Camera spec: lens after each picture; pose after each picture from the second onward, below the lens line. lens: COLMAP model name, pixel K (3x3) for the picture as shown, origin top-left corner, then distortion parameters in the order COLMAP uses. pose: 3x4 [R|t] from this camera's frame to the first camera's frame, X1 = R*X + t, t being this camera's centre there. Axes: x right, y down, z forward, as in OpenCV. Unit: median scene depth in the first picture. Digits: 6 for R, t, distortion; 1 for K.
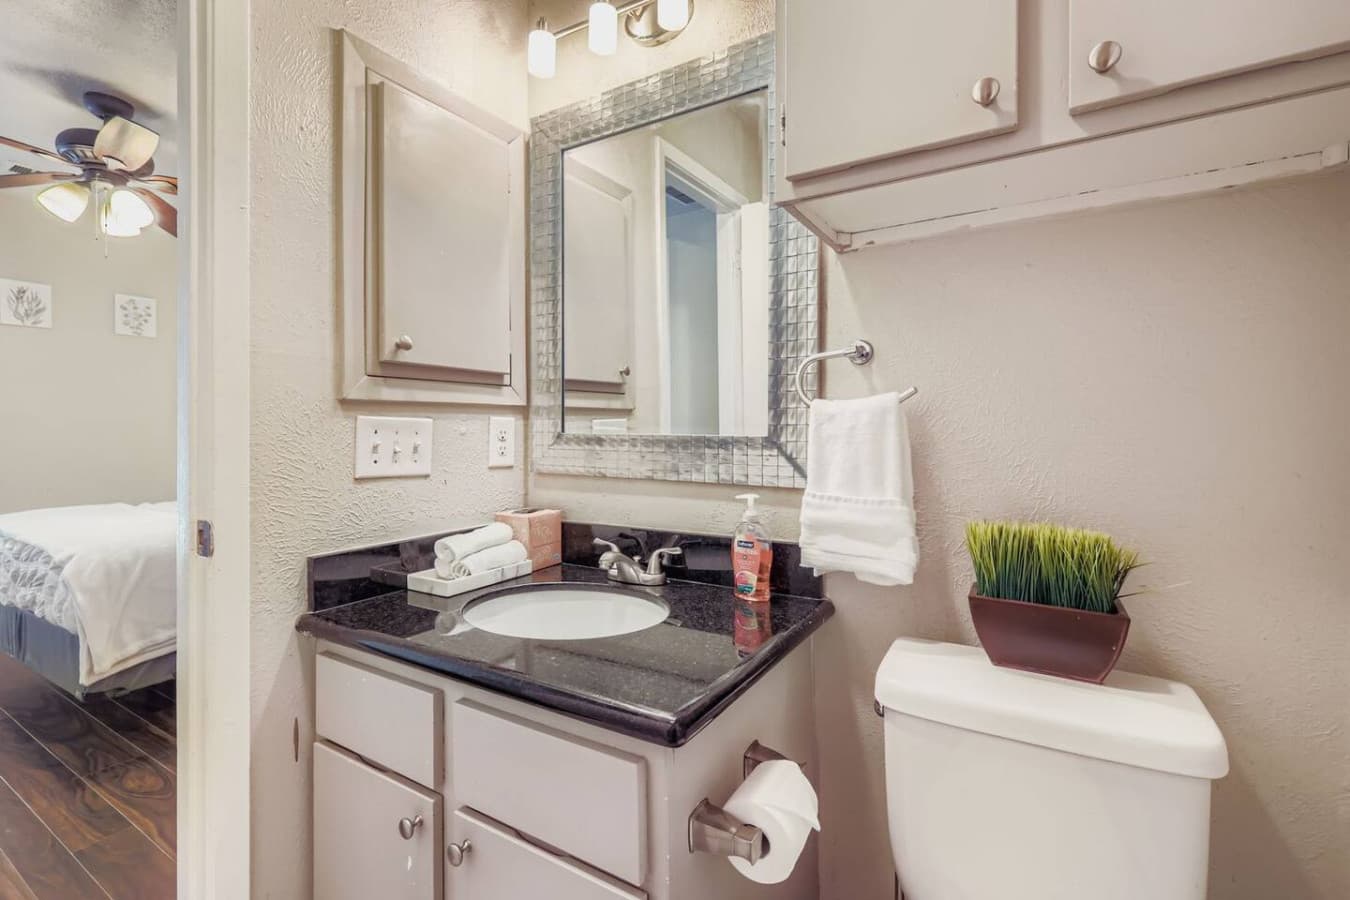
lens RADIAL K [[585.1, 0, 673.6], [0, 585.1, 425.1], [0, 0, 1]] dist [0.001454, -0.001435]
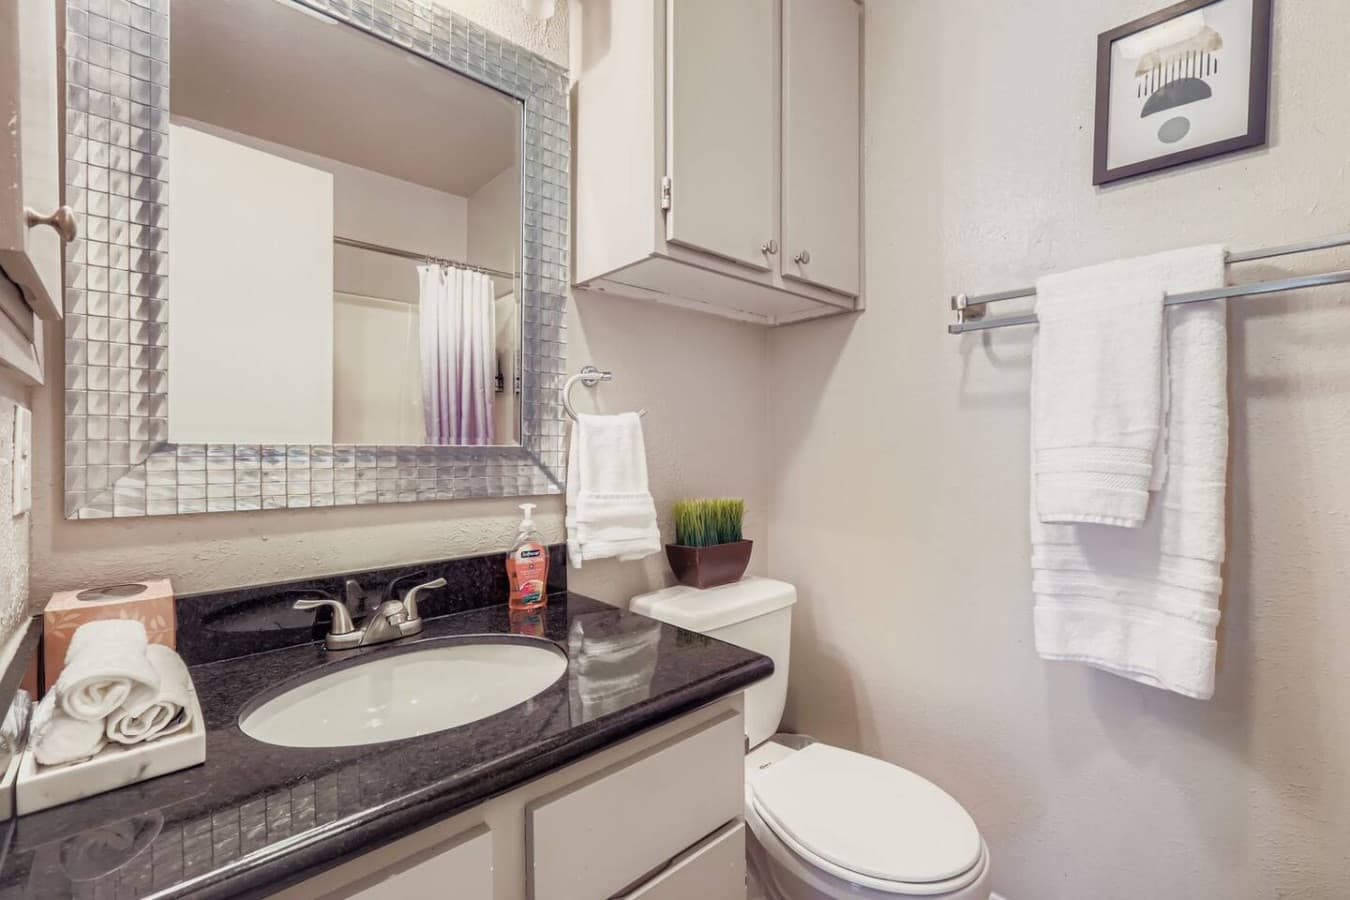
lens RADIAL K [[585.1, 0, 667.8], [0, 585.1, 451.8], [0, 0, 1]] dist [0.001454, -0.001435]
pose [[0.295375, -0.004421, 0.955371, -0.672908], [-0.005036, 0.999968, 0.006184, 0.018807], [-0.955368, -0.006638, 0.295343, 0.421604]]
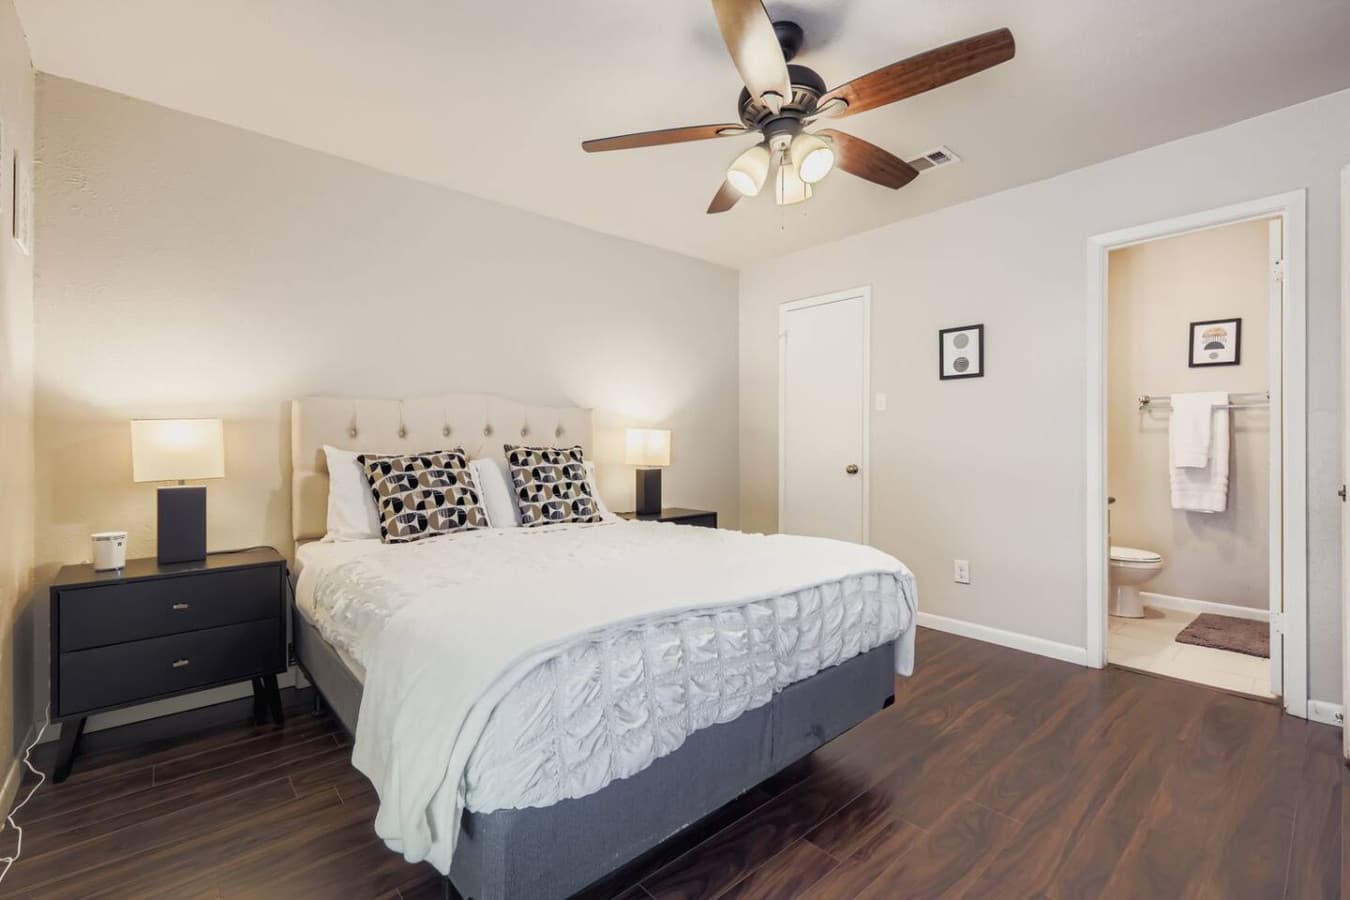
lens RADIAL K [[585.1, 0, 670.7], [0, 585.1, 448.1], [0, 0, 1]] dist [0.001454, -0.001435]
pose [[0.323790, 0.003159, 0.946124, -2.691041], [-0.004483, 0.999988, -0.001804, 0.036373], [-0.946118, -0.003658, 0.323800, 1.325333]]
